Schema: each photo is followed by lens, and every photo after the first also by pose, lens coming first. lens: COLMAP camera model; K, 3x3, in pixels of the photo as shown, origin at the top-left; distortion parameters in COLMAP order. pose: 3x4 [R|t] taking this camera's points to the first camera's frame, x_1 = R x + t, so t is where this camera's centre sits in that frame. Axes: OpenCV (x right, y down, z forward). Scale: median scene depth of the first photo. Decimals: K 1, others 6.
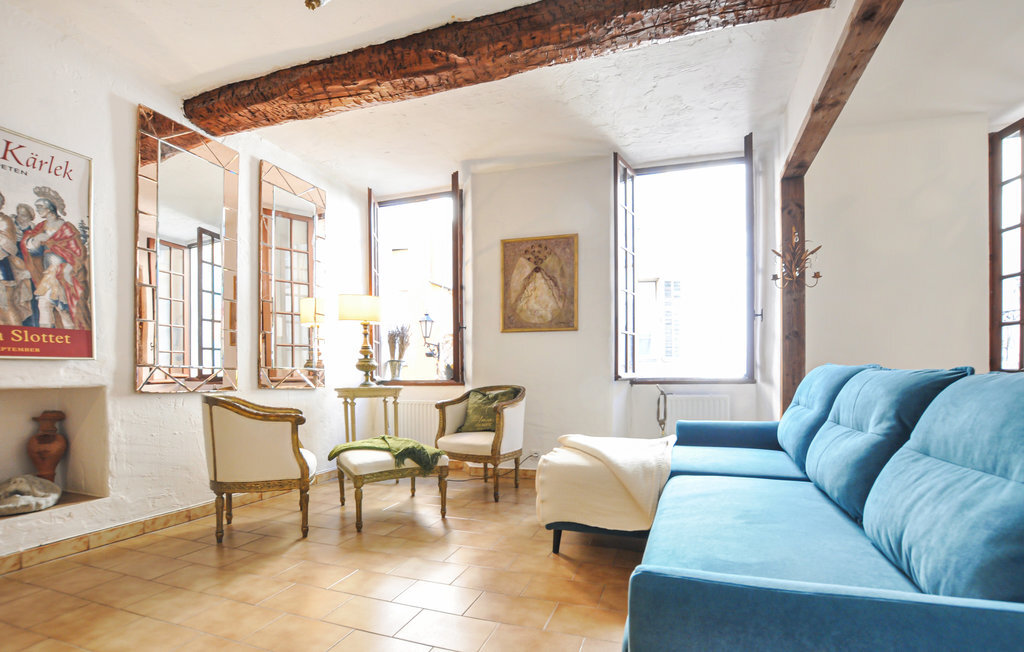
lens RADIAL K [[471.4, 0, 518.4], [0, 471.4, 380.2], [0, 0, 1]] dist [-0.014620, 0.000432]
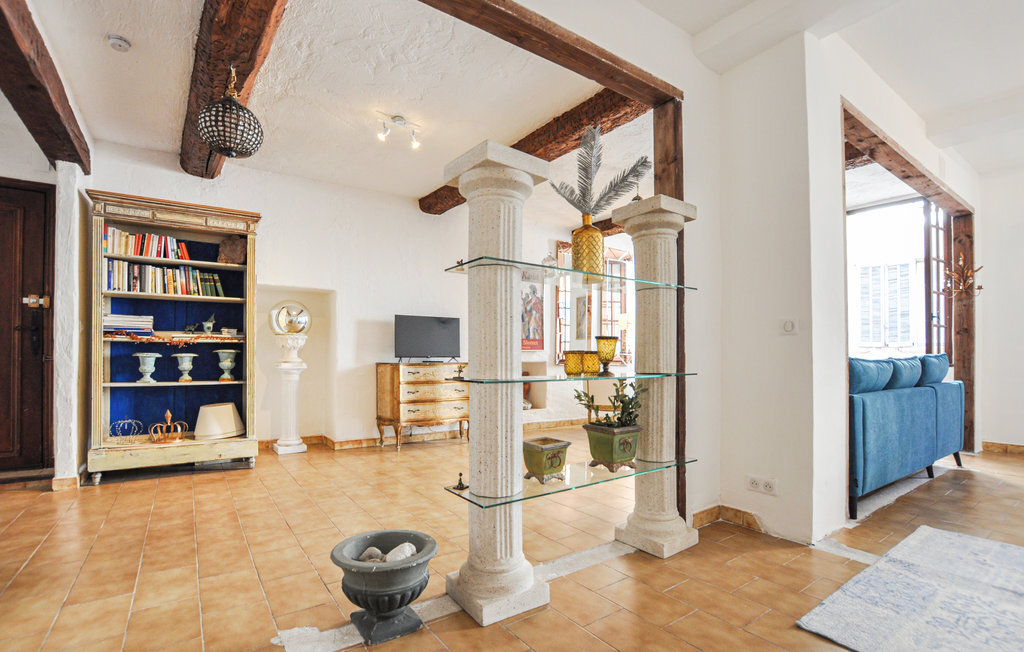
lens RADIAL K [[460.1, 0, 513.4], [0, 460.1, 356.6], [0, 0, 1]] dist [-0.022745, -0.000005]
pose [[0.817094, 0.005764, -0.576476, 0.270574], [-0.013525, 0.999866, -0.009173, 0.007883], [0.576346, 0.015292, 0.817062, -0.821574]]
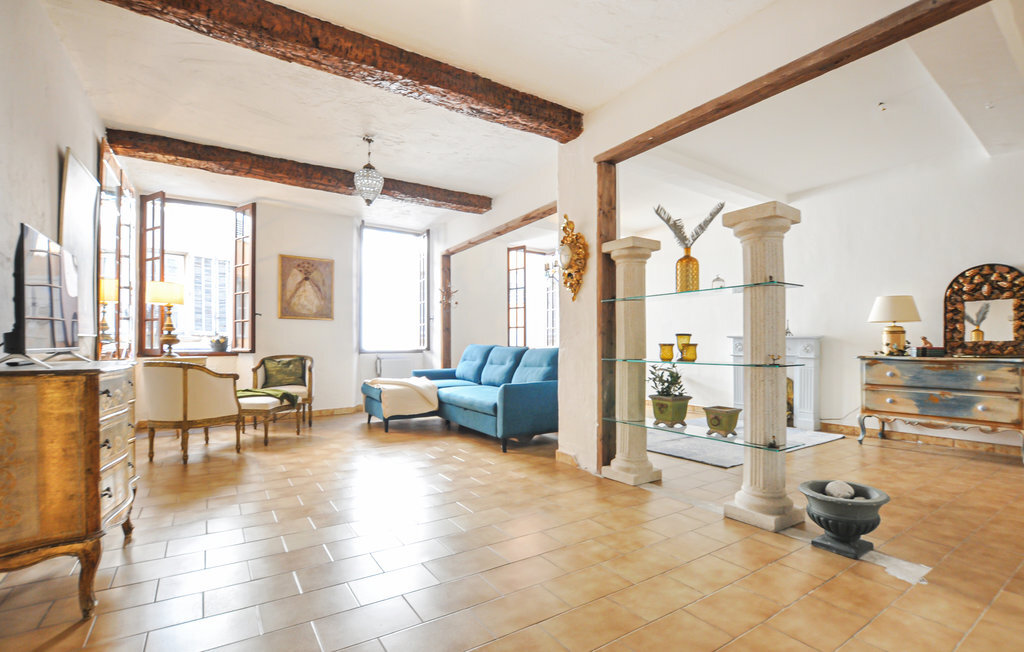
lens RADIAL K [[463.4, 0, 514.9], [0, 463.4, 340.6], [0, 0, 1]] dist [-0.020593, 0.000777]
pose [[0.611916, 0.013186, 0.790813, -0.896077], [0.007682, 0.999715, -0.022613, 0.004549], [-0.790885, 0.019913, 0.611640, -0.542016]]
